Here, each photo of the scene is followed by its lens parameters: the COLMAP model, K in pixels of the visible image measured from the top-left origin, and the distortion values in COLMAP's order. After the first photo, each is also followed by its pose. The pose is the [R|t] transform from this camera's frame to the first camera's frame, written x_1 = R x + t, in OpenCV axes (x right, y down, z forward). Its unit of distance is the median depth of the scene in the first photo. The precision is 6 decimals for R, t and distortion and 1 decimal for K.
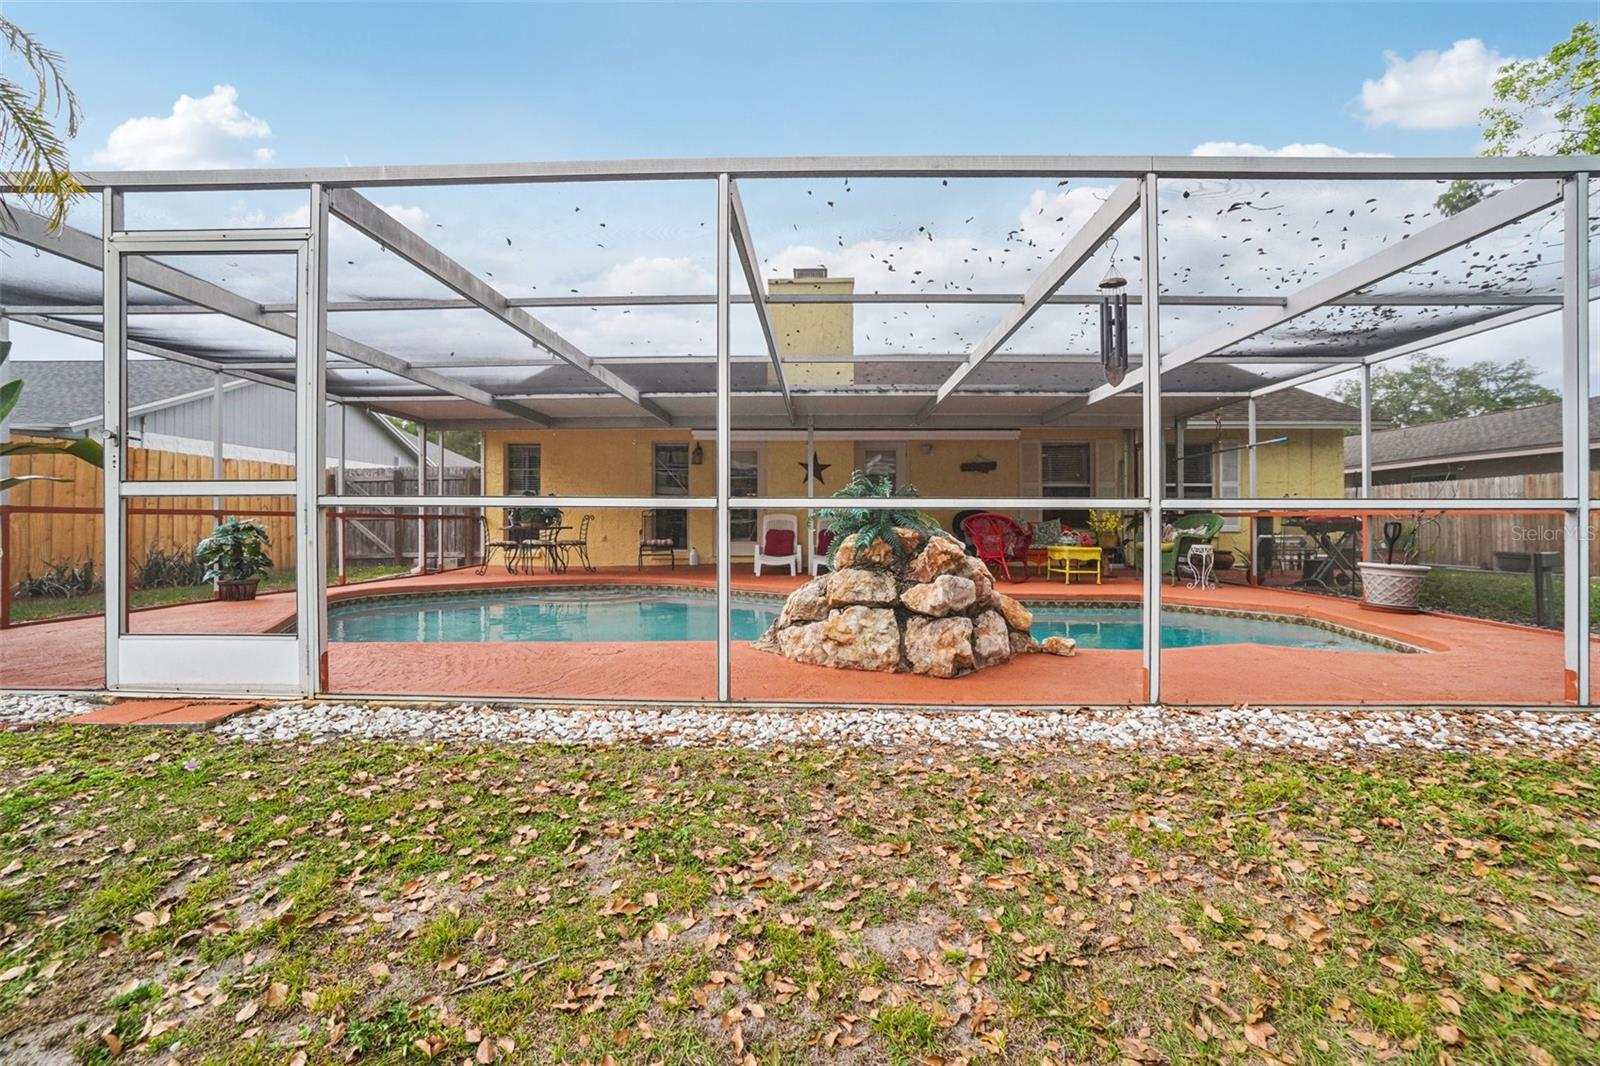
lens RADIAL K [[702.9, 0, 806.4], [0, 702.9, 528.3], [0, 0, 1]] dist [-0.065915, 0.021193]
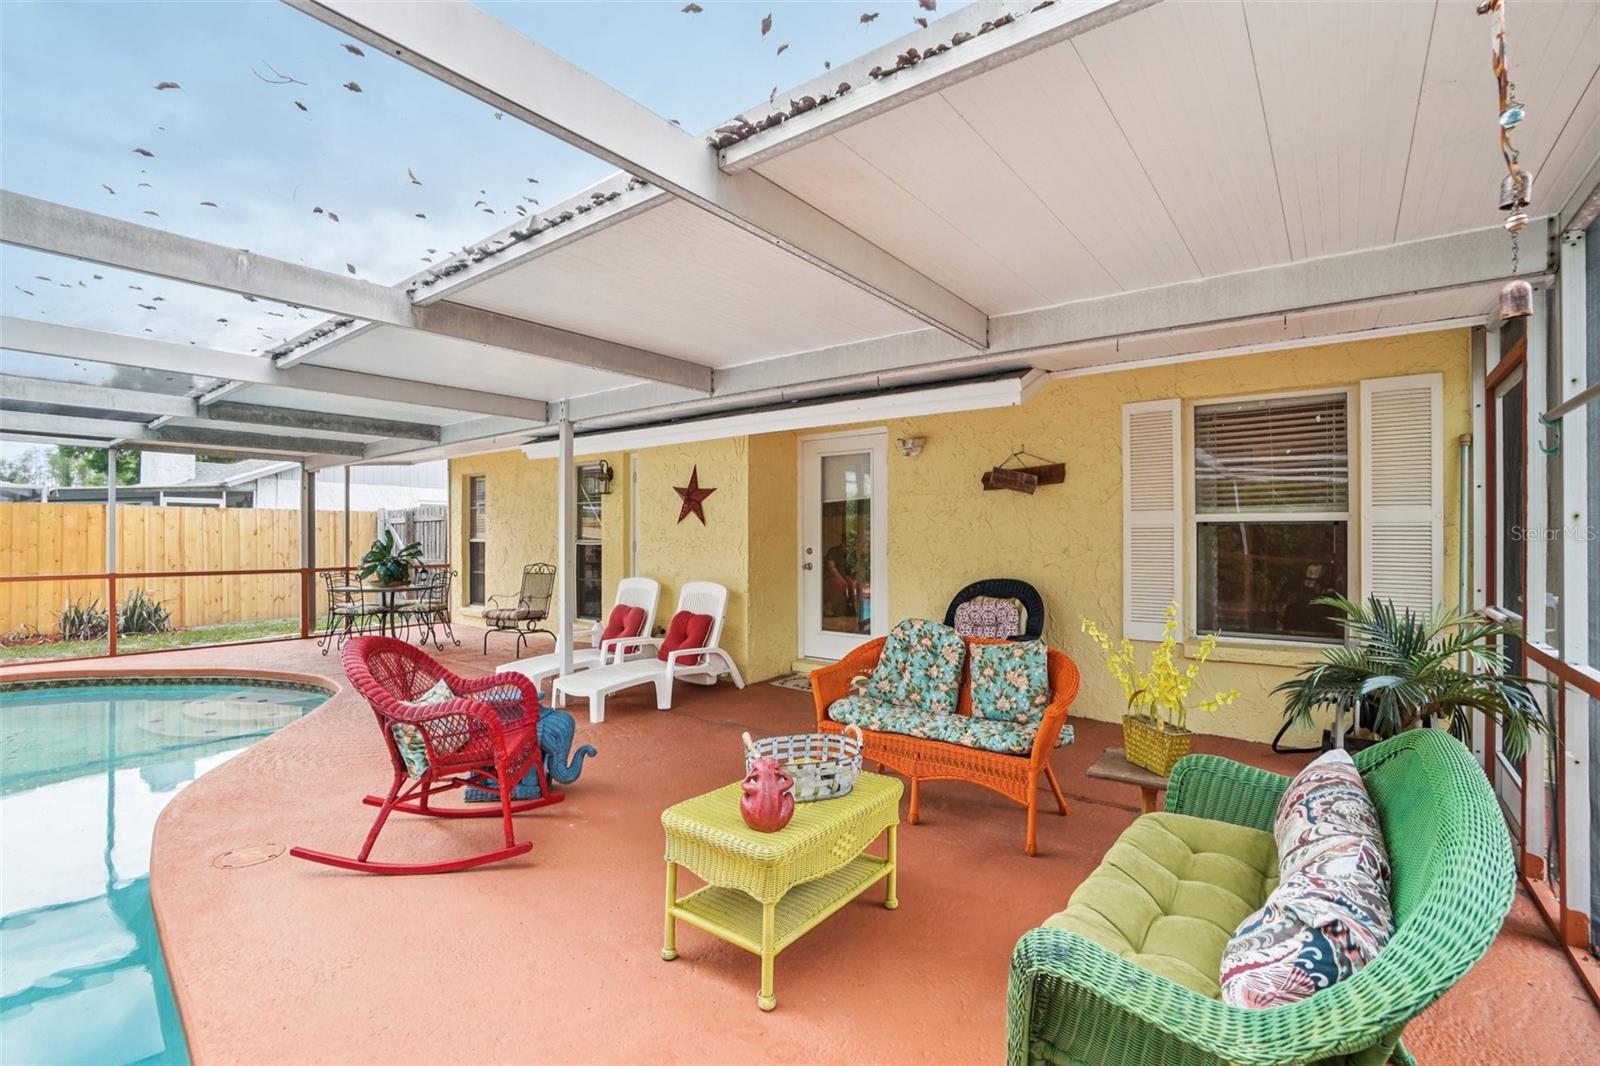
lens RADIAL K [[720.4, 0, 803.2], [0, 720.4, 540.4], [0, 0, 1]] dist [-0.068734, 0.023539]
pose [[0.812044, 0.003445, -0.583586, 0.397928], [-0.007896, 0.999956, -0.005085, -0.047675], [0.583543, 0.008737, 0.812035, 0.582104]]
